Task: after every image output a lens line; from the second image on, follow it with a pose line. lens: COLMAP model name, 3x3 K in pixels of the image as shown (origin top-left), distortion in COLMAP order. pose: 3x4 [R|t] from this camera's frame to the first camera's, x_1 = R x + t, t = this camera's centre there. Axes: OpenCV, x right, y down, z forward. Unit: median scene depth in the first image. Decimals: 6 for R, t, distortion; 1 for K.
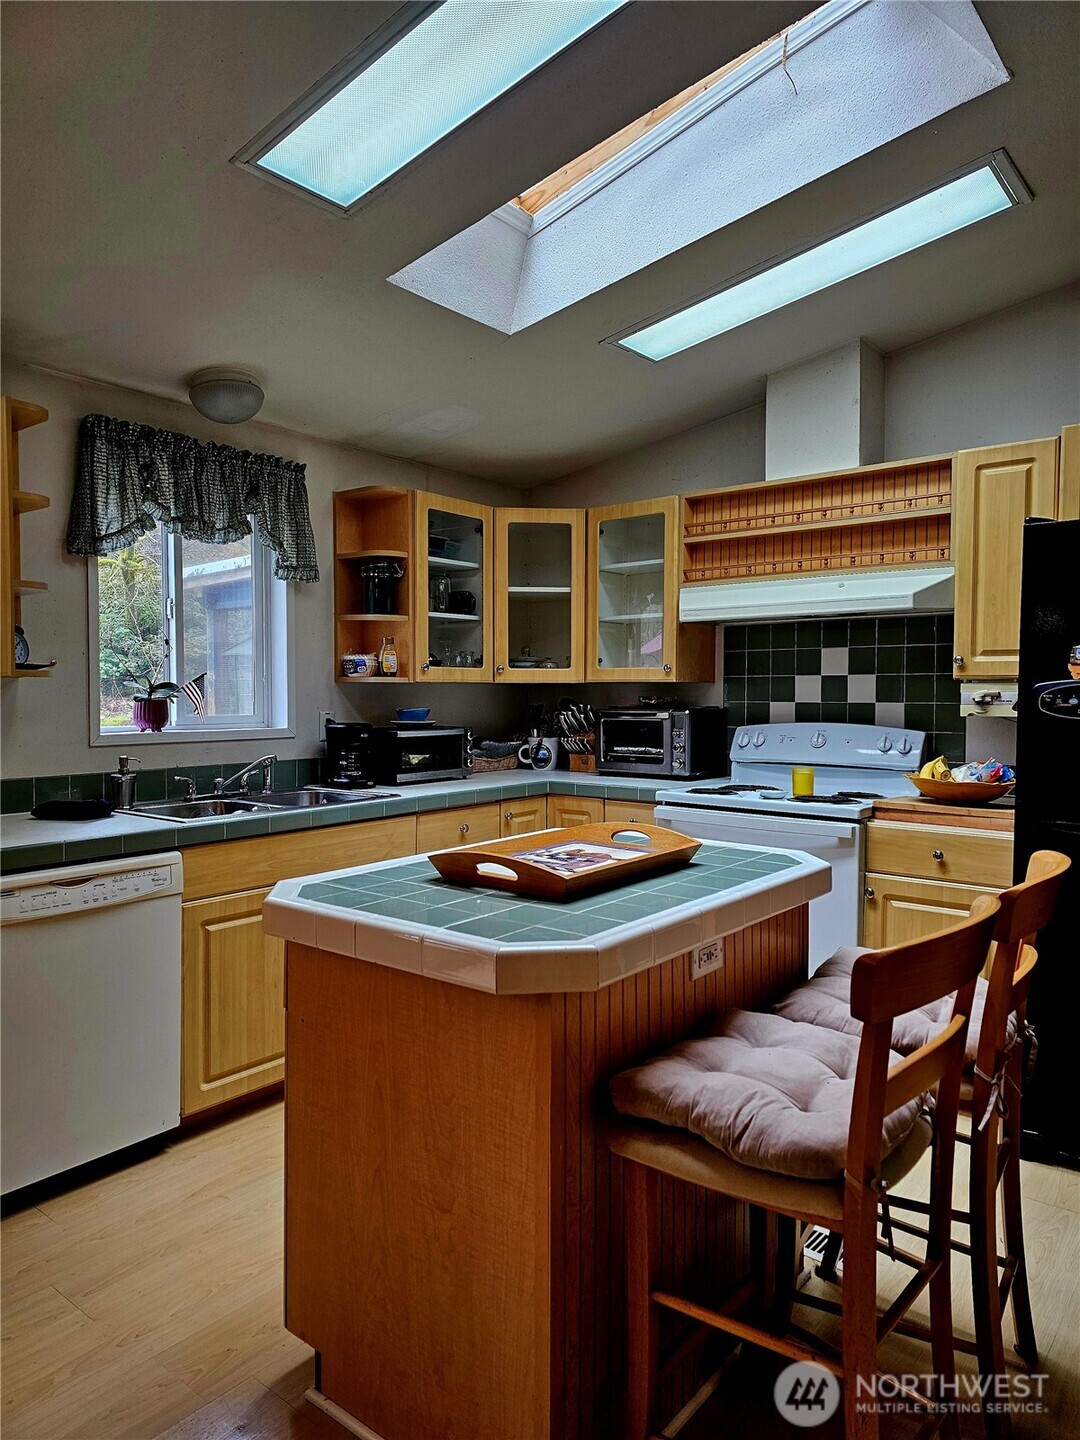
lens RADIAL K [[972.7, 0, 540.0], [0, 972.7, 720.0], [0, 0, 1]] dist [0.084436, 0.000099]
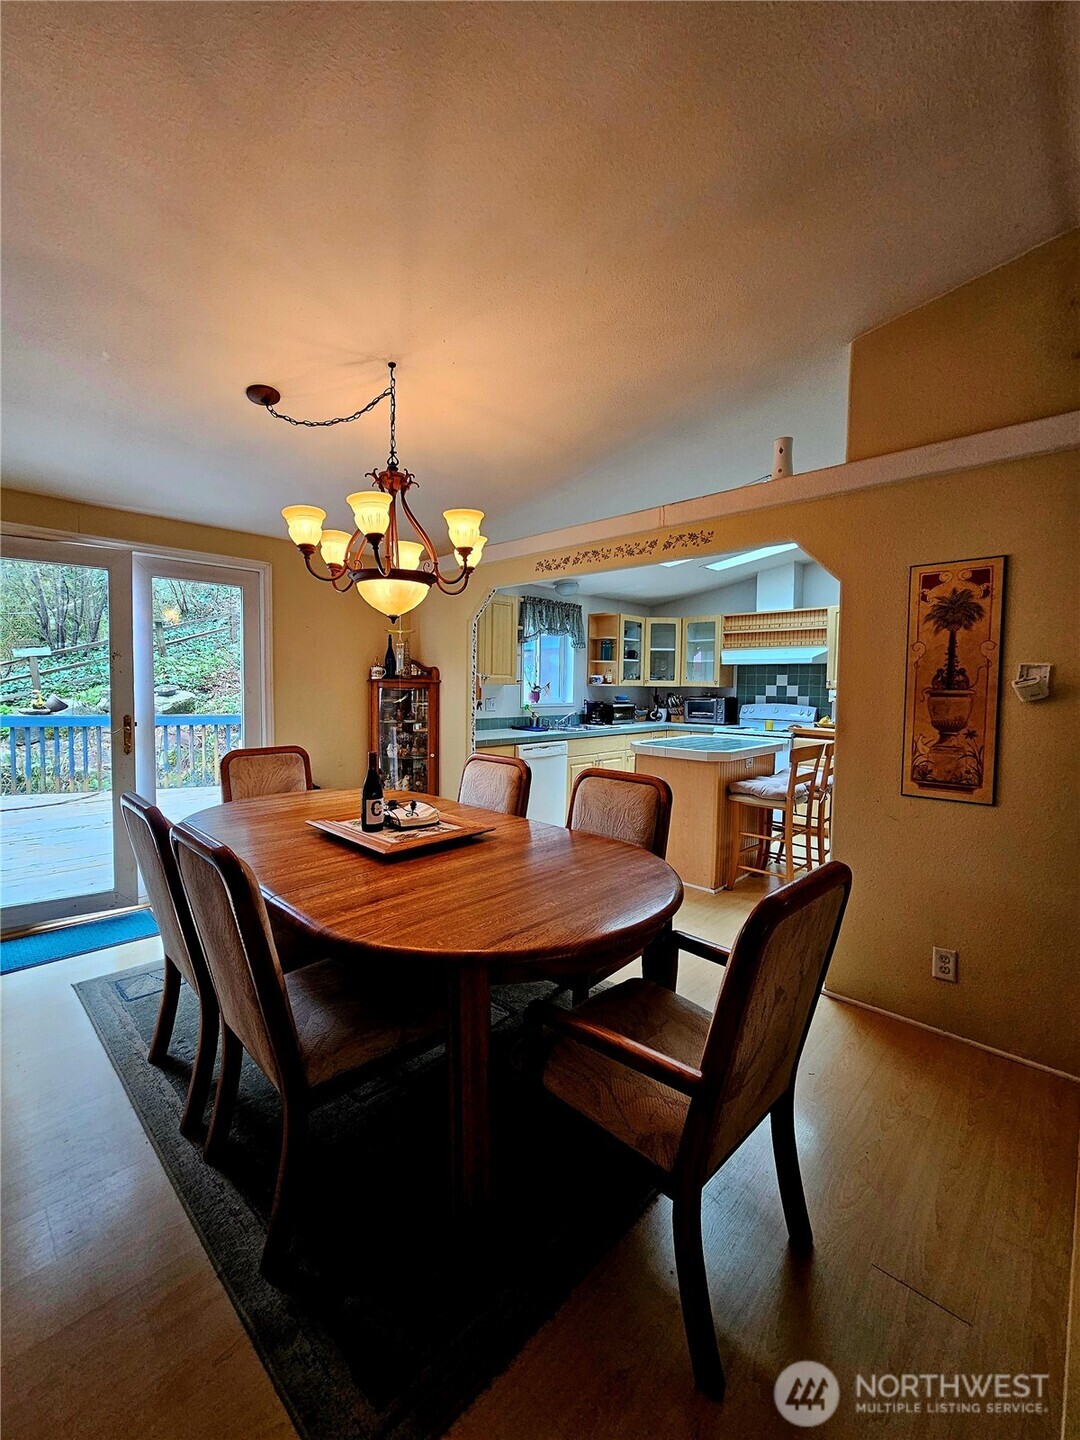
lens RADIAL K [[590.0, 0, 540.0], [0, 590.0, 720.0], [0, 0, 1]] dist [-0.001016, -0.000117]
pose [[0.996413, 0.017303, -0.082832, -0.202724], [-0.014711, 0.999386, 0.031801, 0.005006], [0.083332, -0.030468, 0.996056, -0.600036]]
